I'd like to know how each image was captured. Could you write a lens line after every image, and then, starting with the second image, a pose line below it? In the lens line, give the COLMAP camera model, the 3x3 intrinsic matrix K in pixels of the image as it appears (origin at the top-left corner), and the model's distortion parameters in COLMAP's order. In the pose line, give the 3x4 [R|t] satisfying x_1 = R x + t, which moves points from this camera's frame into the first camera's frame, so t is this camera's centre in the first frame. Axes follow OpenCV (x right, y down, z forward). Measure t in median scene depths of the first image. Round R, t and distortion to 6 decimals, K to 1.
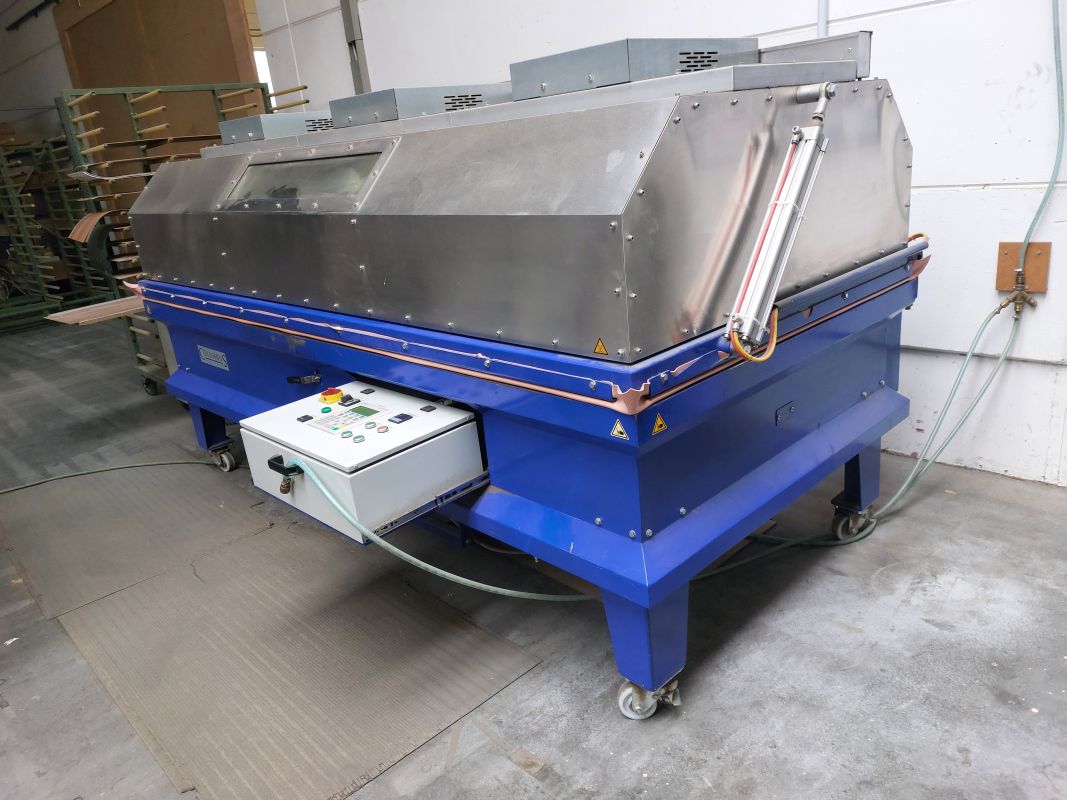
lens RADIAL K [[775.9, 0, 547.9], [0, 775.9, 409.1], [0, 0, 1]] dist [0.058436, -0.033539]
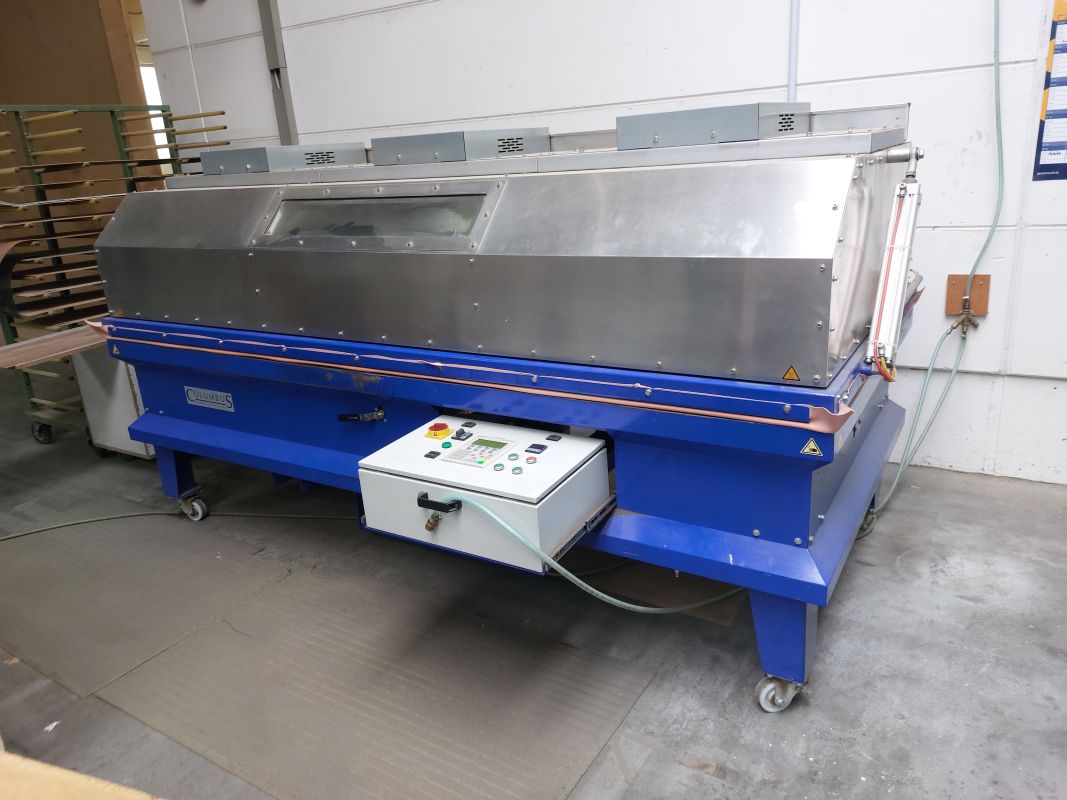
lens RADIAL K [[783.2, 0, 533.5], [0, 783.2, 400.0], [0, 0, 1]] dist [0.033785, -0.006735]
pose [[0.971656, -0.042894, 0.232475, -0.398172], [0.052392, 0.998019, -0.034833, -0.015900], [-0.230520, 0.046025, 0.971978, -0.012523]]
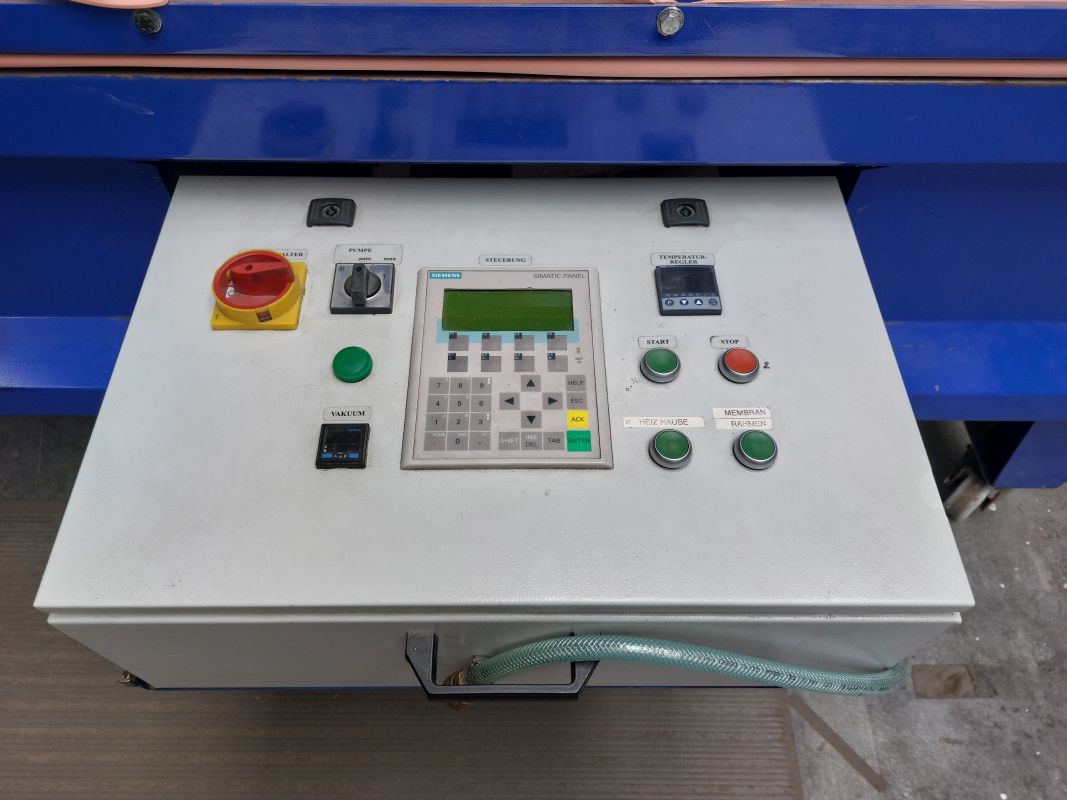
lens RADIAL K [[783.2, 0, 533.5], [0, 783.2, 400.0], [0, 0, 1]] dist [0.033785, -0.006735]
pose [[0.692916, -0.536653, 0.481529, -0.366023], [0.162602, 0.766950, 0.620764, -0.139880], [-0.702444, -0.351840, 0.618693, 0.770775]]
